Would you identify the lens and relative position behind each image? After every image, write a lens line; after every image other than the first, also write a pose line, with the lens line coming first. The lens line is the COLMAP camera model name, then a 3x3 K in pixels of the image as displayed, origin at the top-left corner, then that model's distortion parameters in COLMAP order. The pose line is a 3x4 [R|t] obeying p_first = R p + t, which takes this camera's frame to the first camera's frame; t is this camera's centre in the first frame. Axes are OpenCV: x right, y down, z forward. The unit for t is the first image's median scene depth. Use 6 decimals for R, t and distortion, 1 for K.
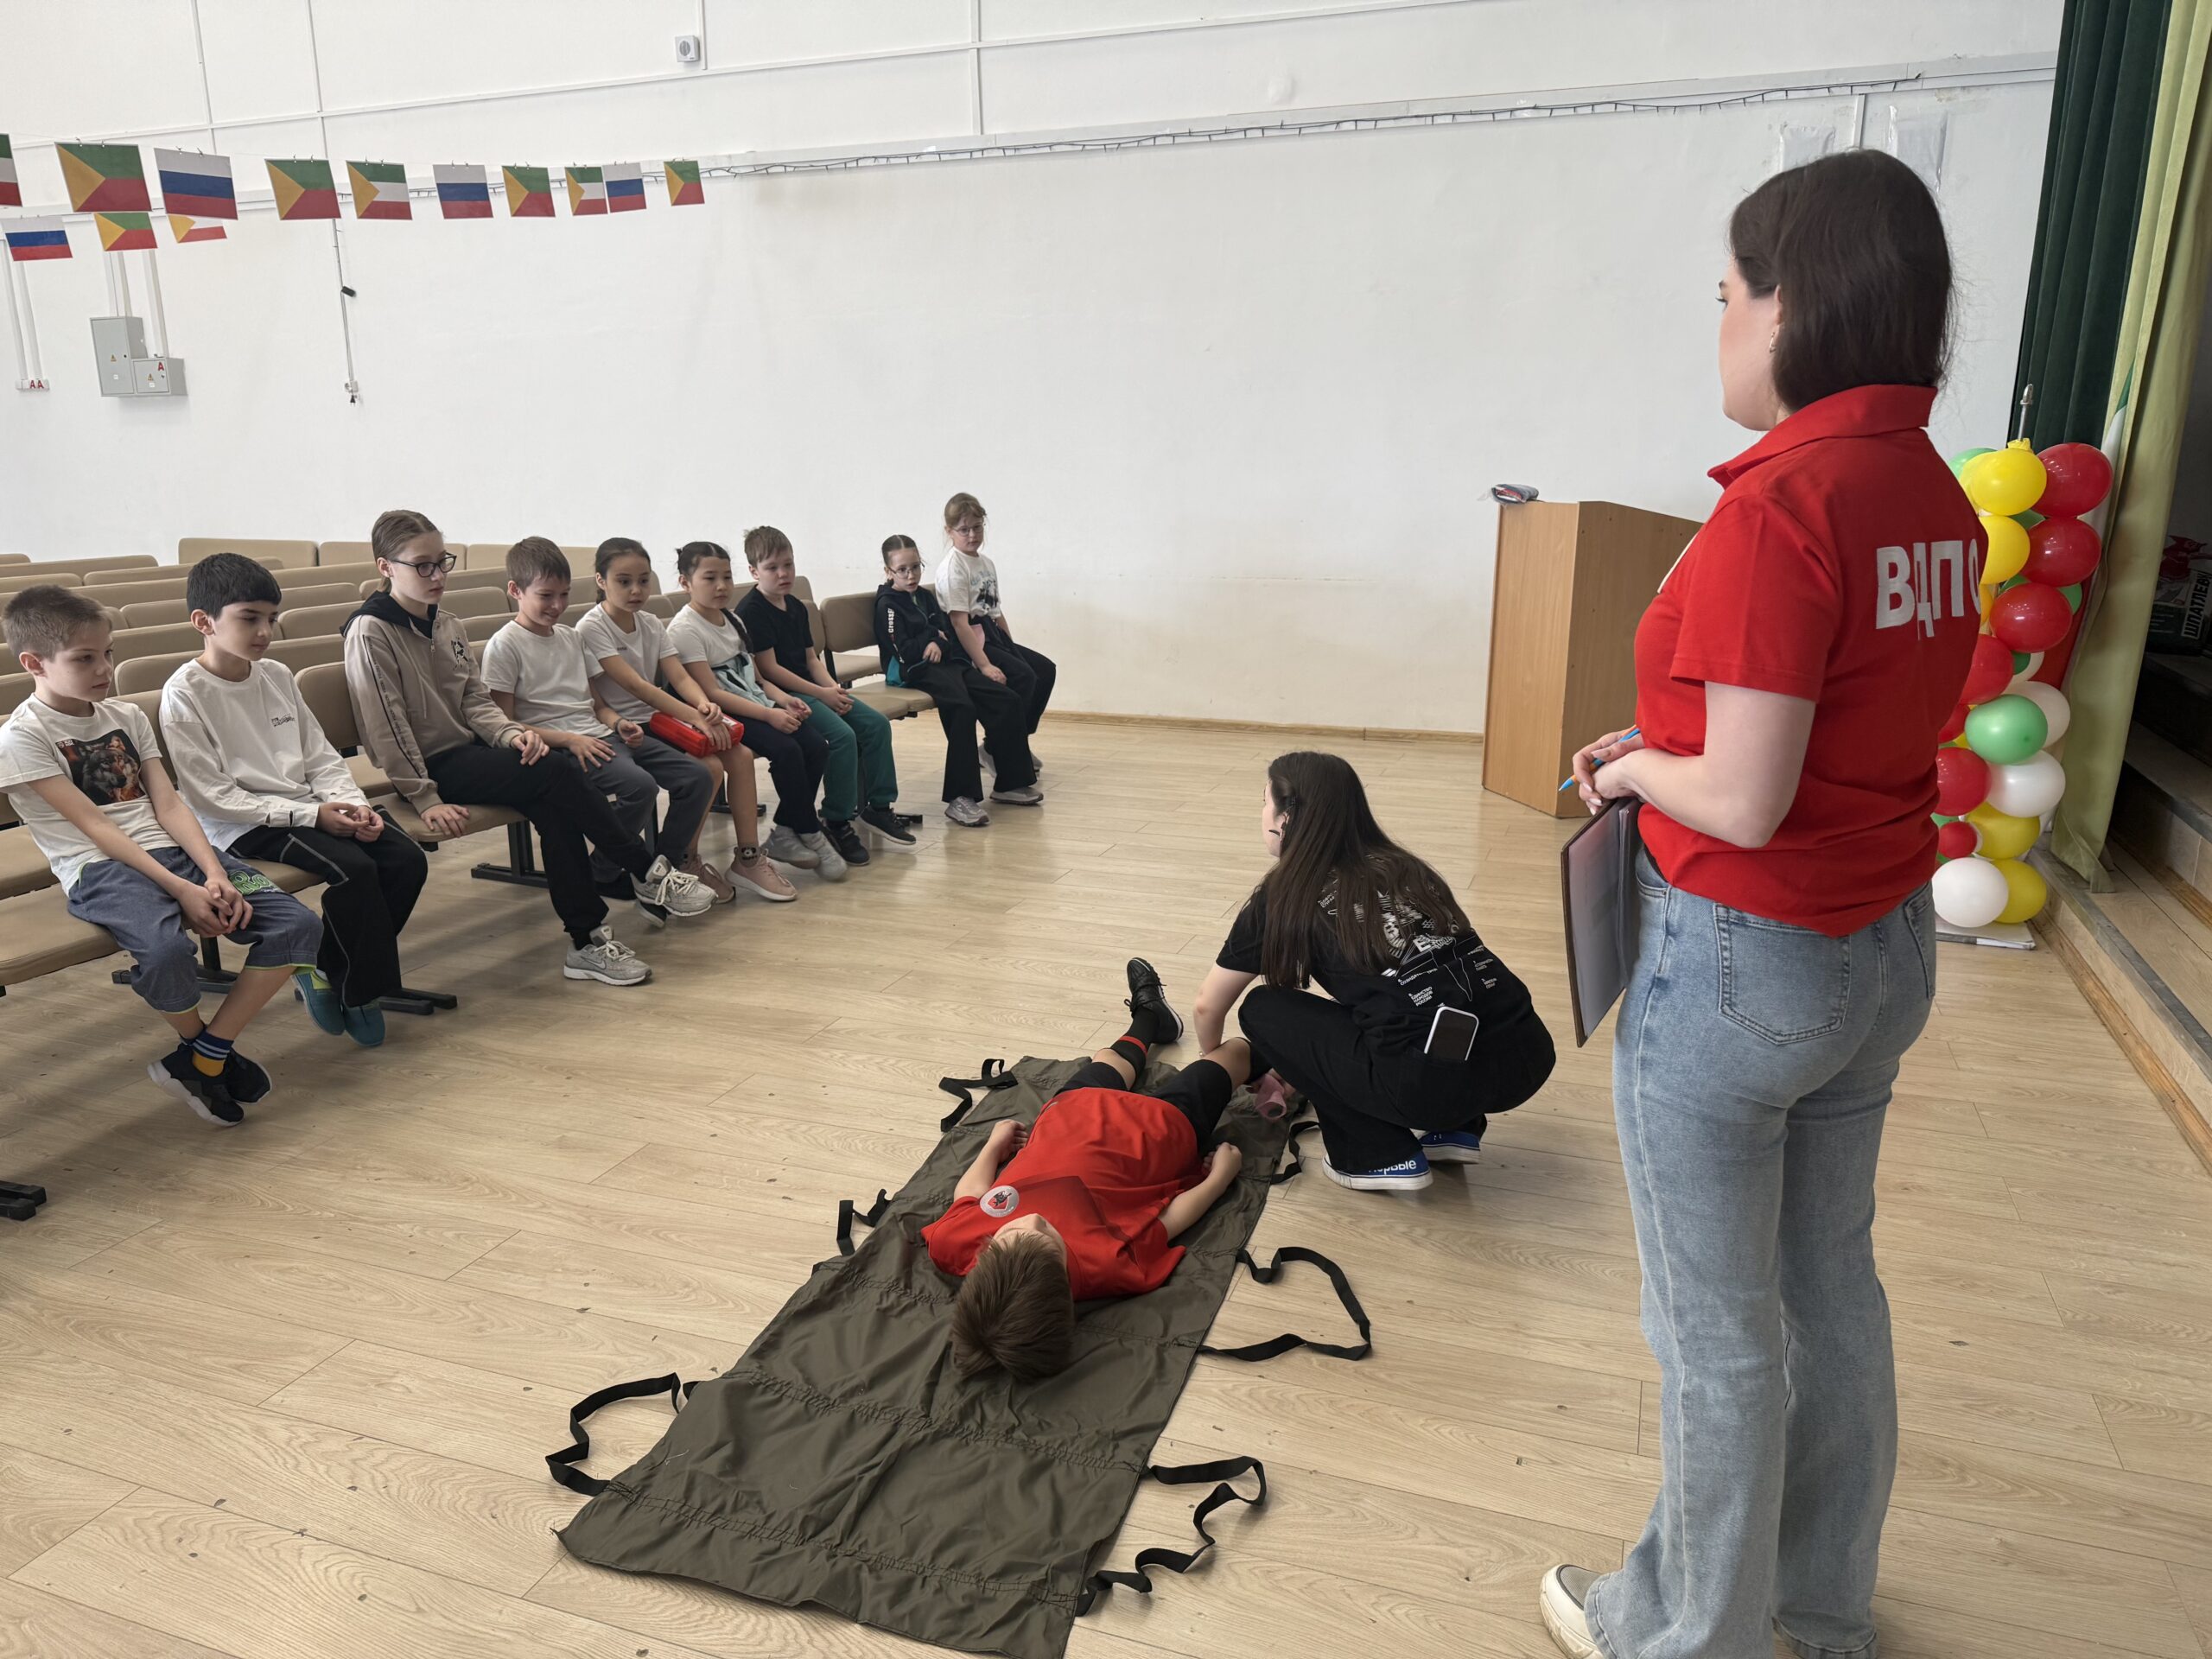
lens RADIAL K [[1584.3, 0, 1119.7], [0, 1584.3, 814.3], [0, 0, 1]] dist [-0.002897, -0.003112]
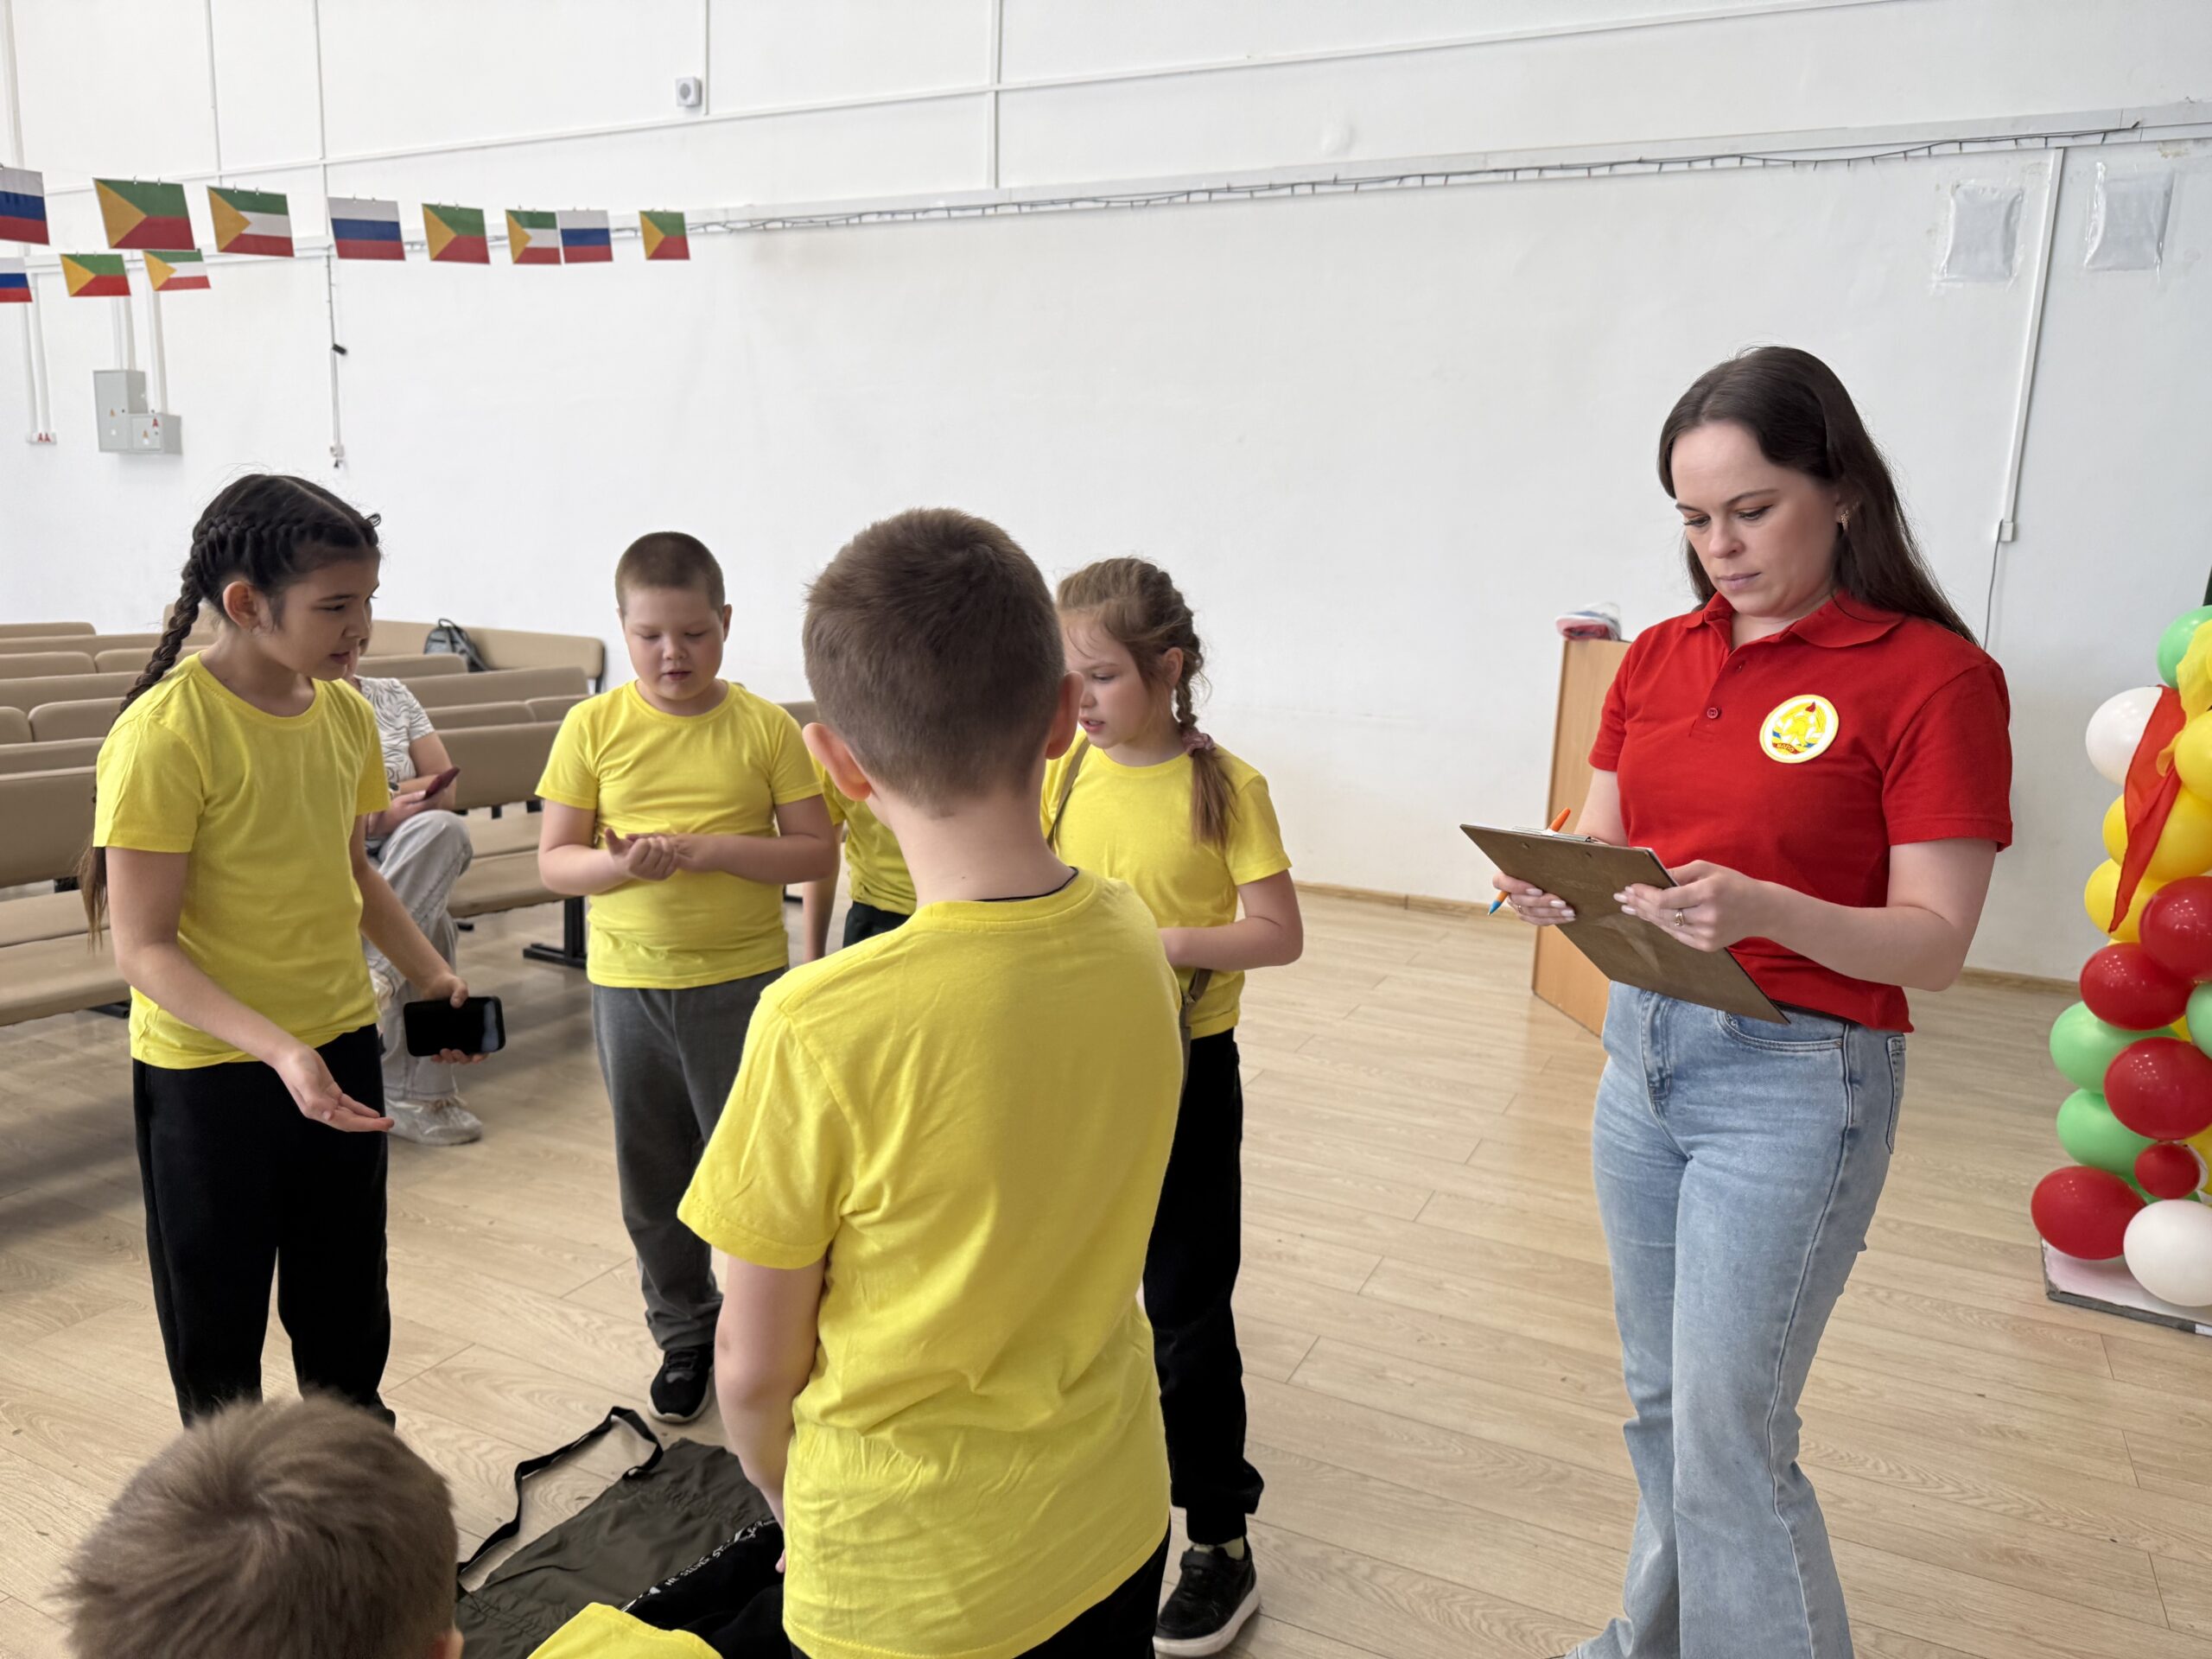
lens RADIAL K [[1568.6, 0, 1101.3], [0, 1568.6, 831.4], [0, 0, 1]] dist [-0.006171, -0.002401]
pose [[0.993447, 0.058794, -0.098008, 0.078168], [-0.063155, 0.997120, -0.042000, -0.044775], [0.095257, 0.047915, 0.994299, 0.169158]]
